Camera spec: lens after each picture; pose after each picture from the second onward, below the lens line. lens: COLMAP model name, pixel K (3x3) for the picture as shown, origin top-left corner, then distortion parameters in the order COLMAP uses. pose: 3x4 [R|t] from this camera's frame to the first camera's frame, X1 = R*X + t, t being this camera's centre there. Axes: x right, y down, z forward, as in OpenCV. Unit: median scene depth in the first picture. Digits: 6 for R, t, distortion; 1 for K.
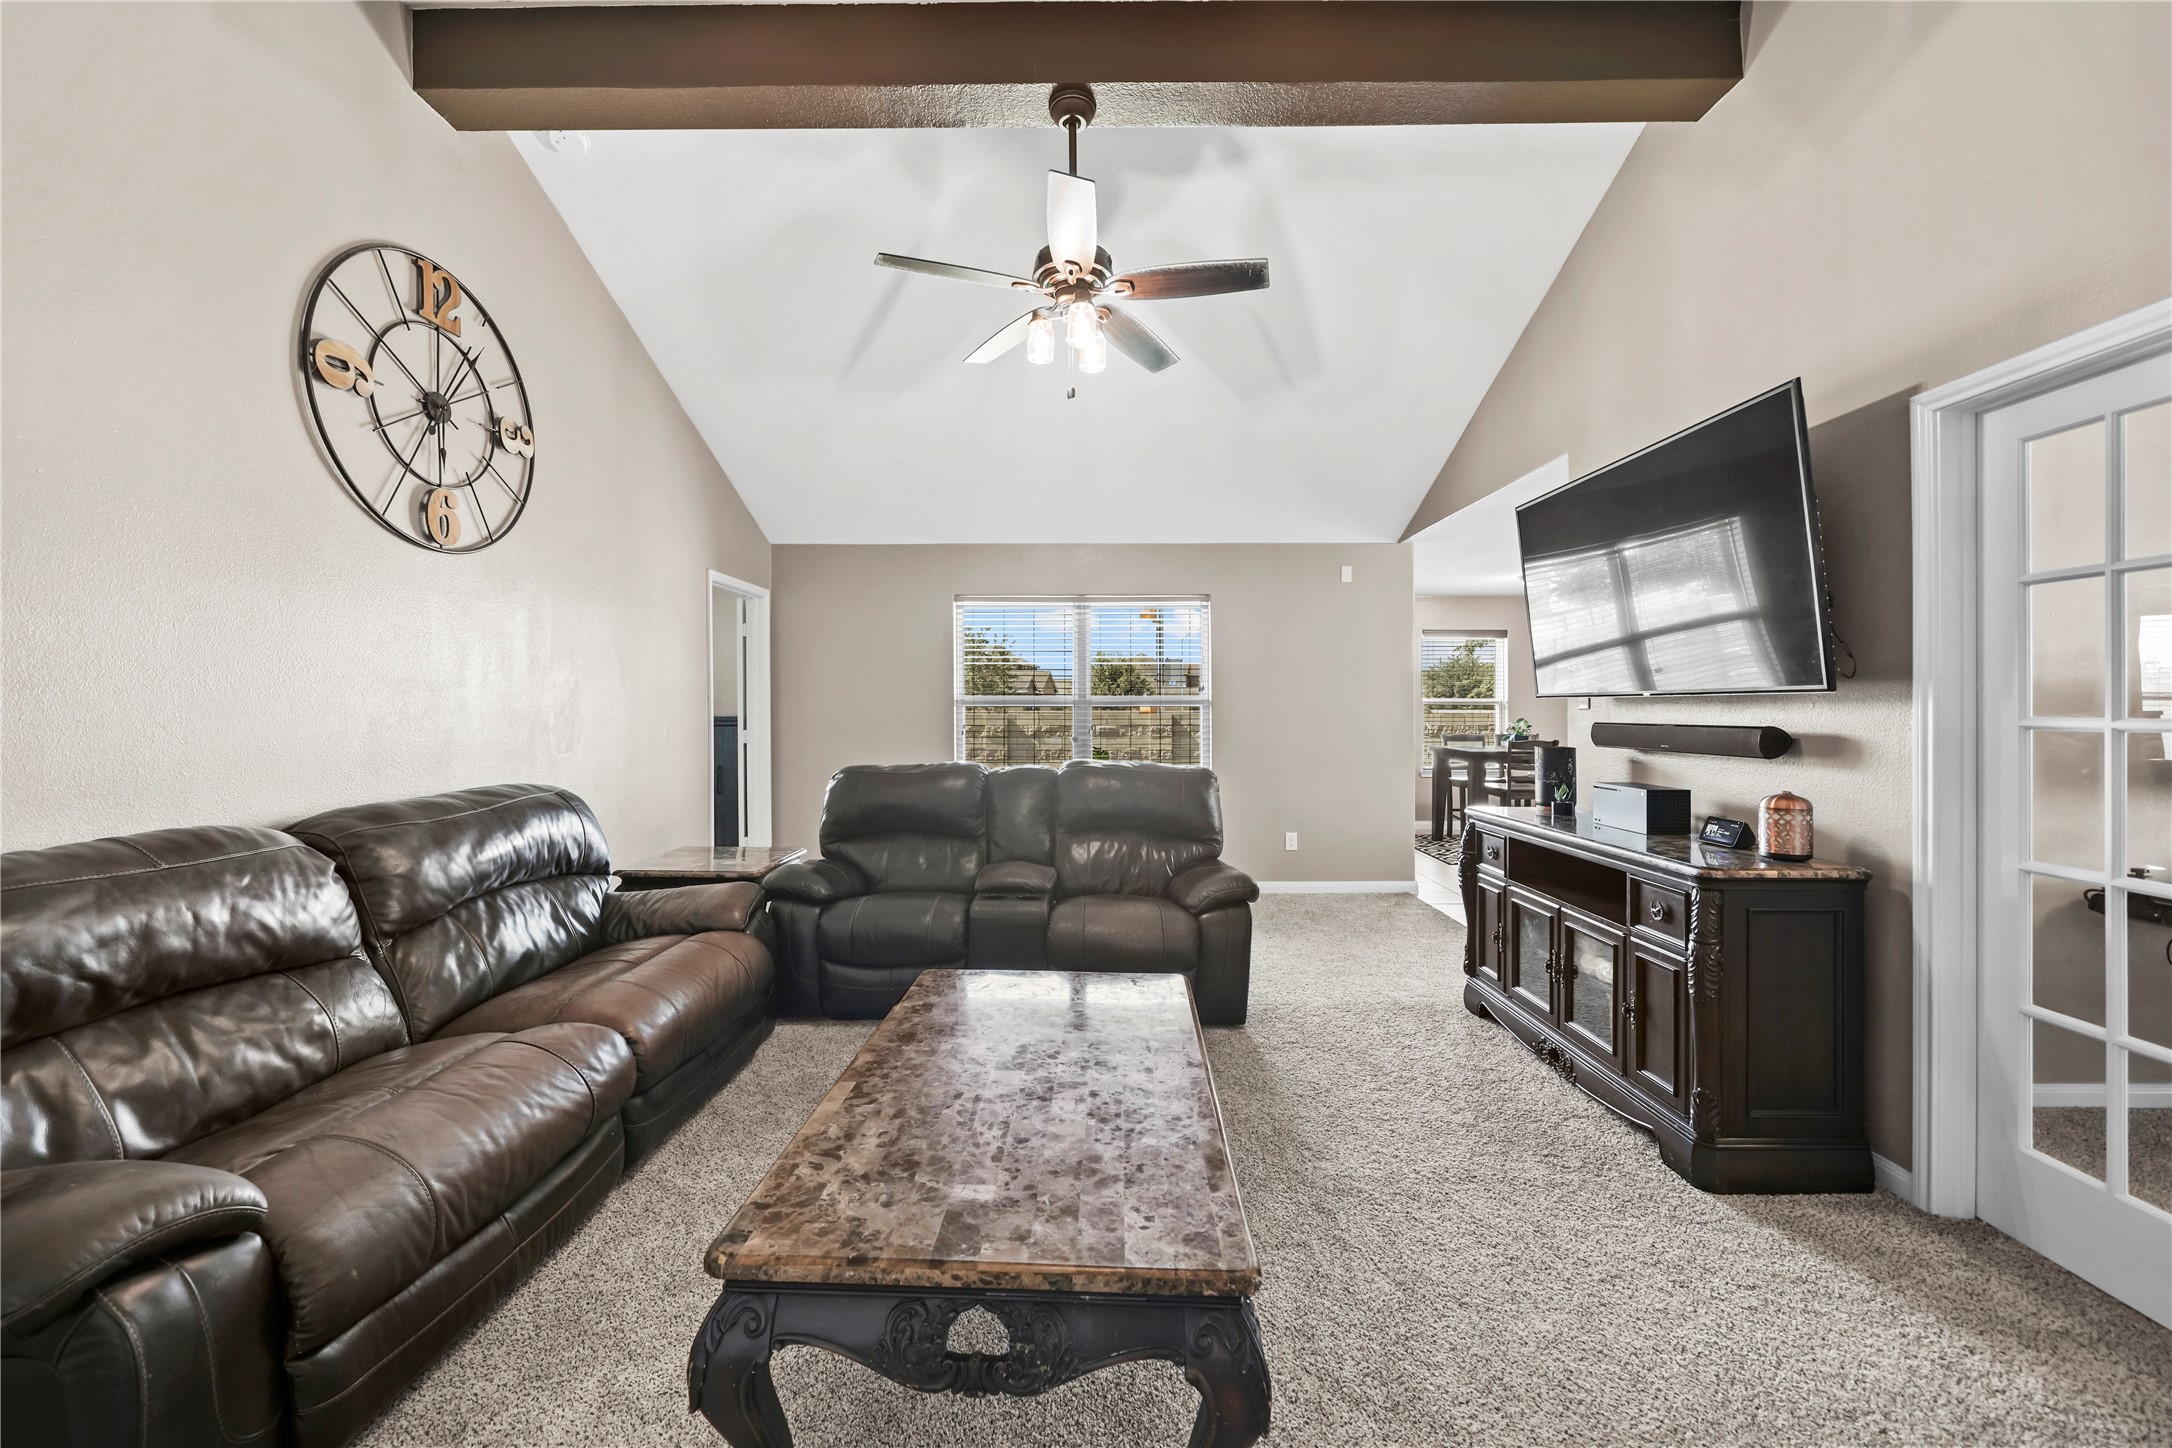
lens RADIAL K [[839.4, 0, 1085.2], [0, 839.4, 711.4], [0, 0, 1]] dist [-0.002481, 0.000705]
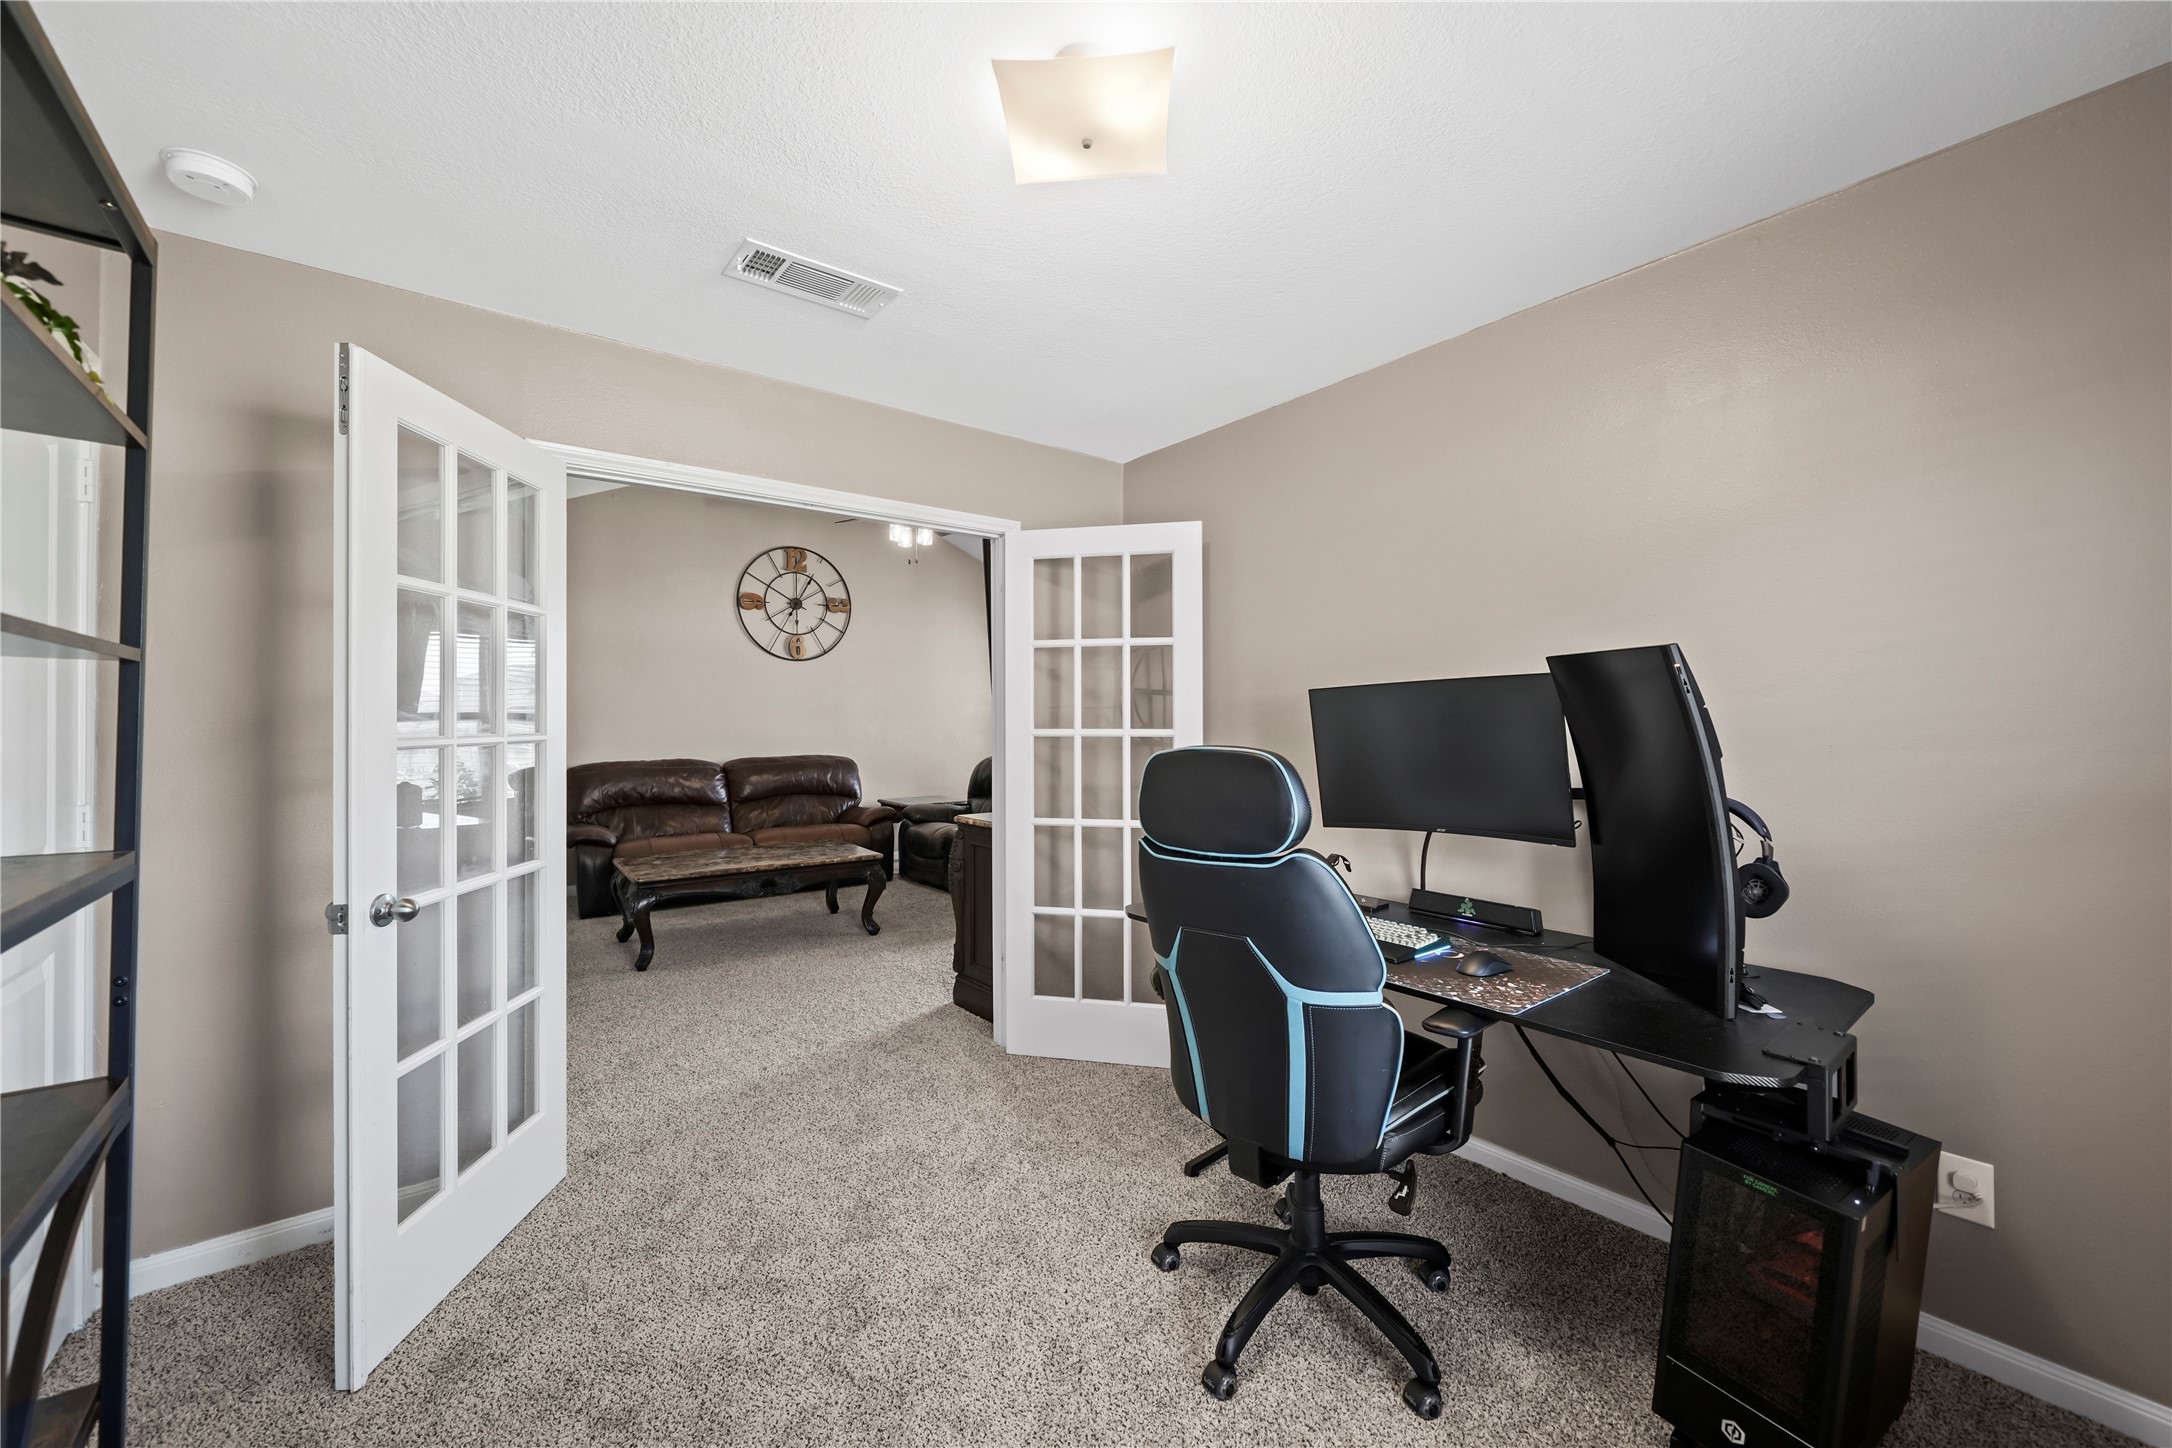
lens RADIAL K [[839.4, 0, 1073.5], [0, 839.4, 717.2], [0, 0, 1]] dist [-0.002481, 0.000705]
pose [[0.624760, -0.001701, -0.780815, 1.954690], [-0.000474, 0.999997, -0.002558, -0.017919], [0.780817, 0.001969, 0.624757, 0.087021]]
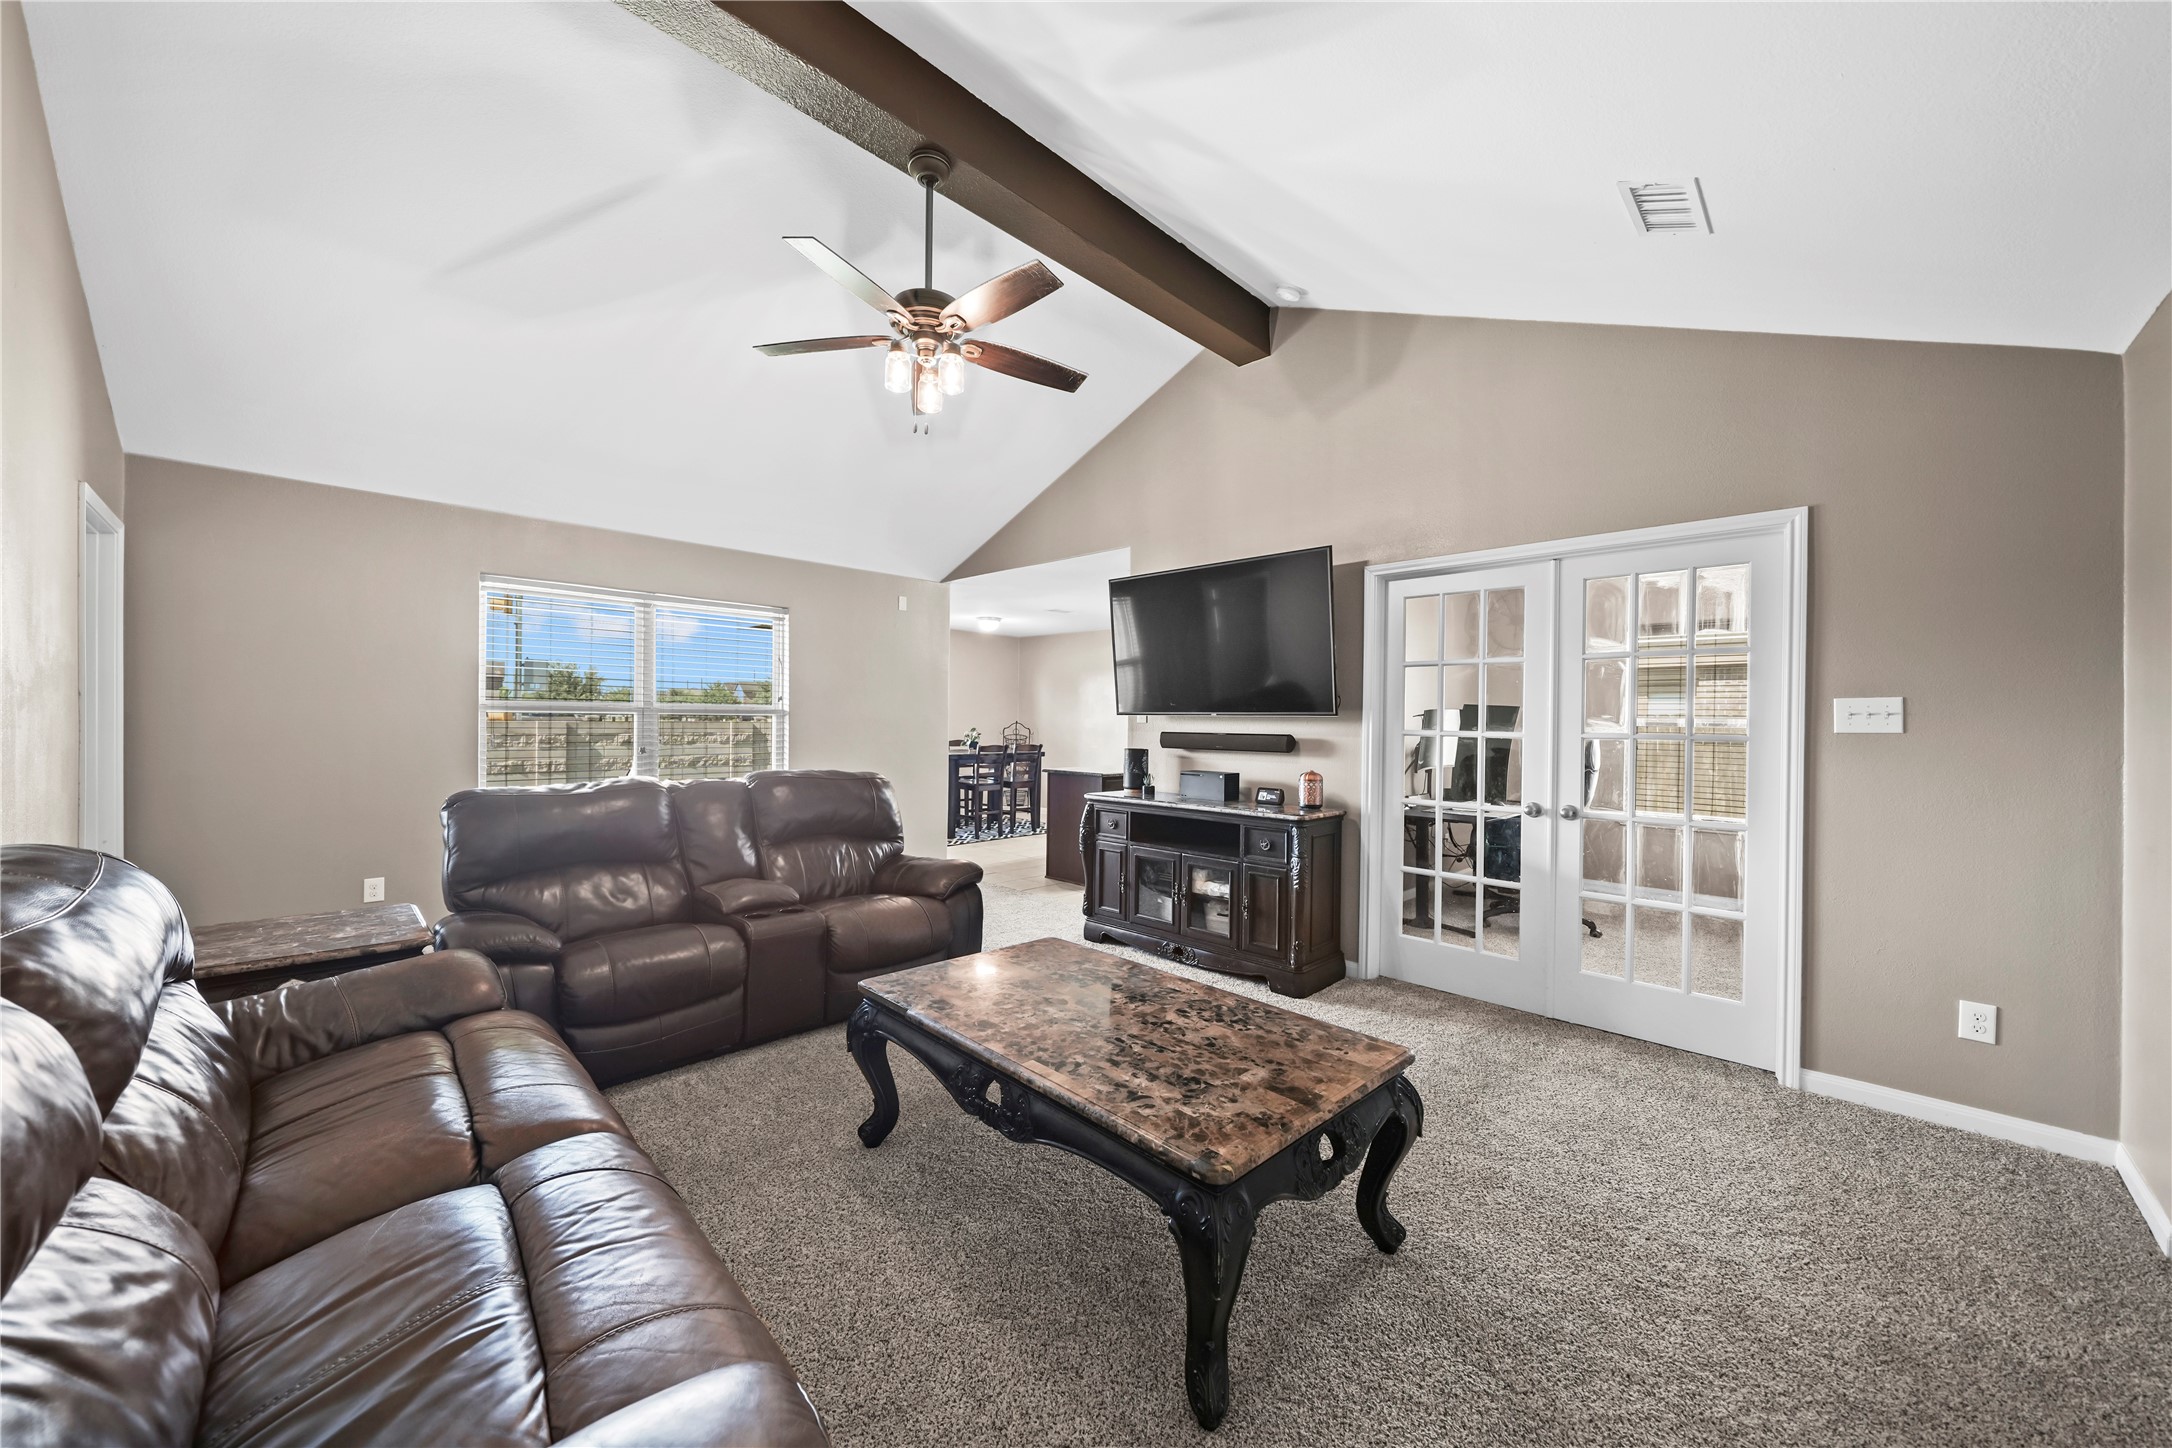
lens RADIAL K [[783.2, 0, 1077.0], [0, 783.2, 726.5], [0, 0, 1]] dist [0.000502, 0.000001]
pose [[0.698812, 0.004297, 0.715293, -0.676029], [-0.009864, 0.999945, 0.003629, -0.000824], [-0.715238, -0.009592, 0.698816, 0.168742]]
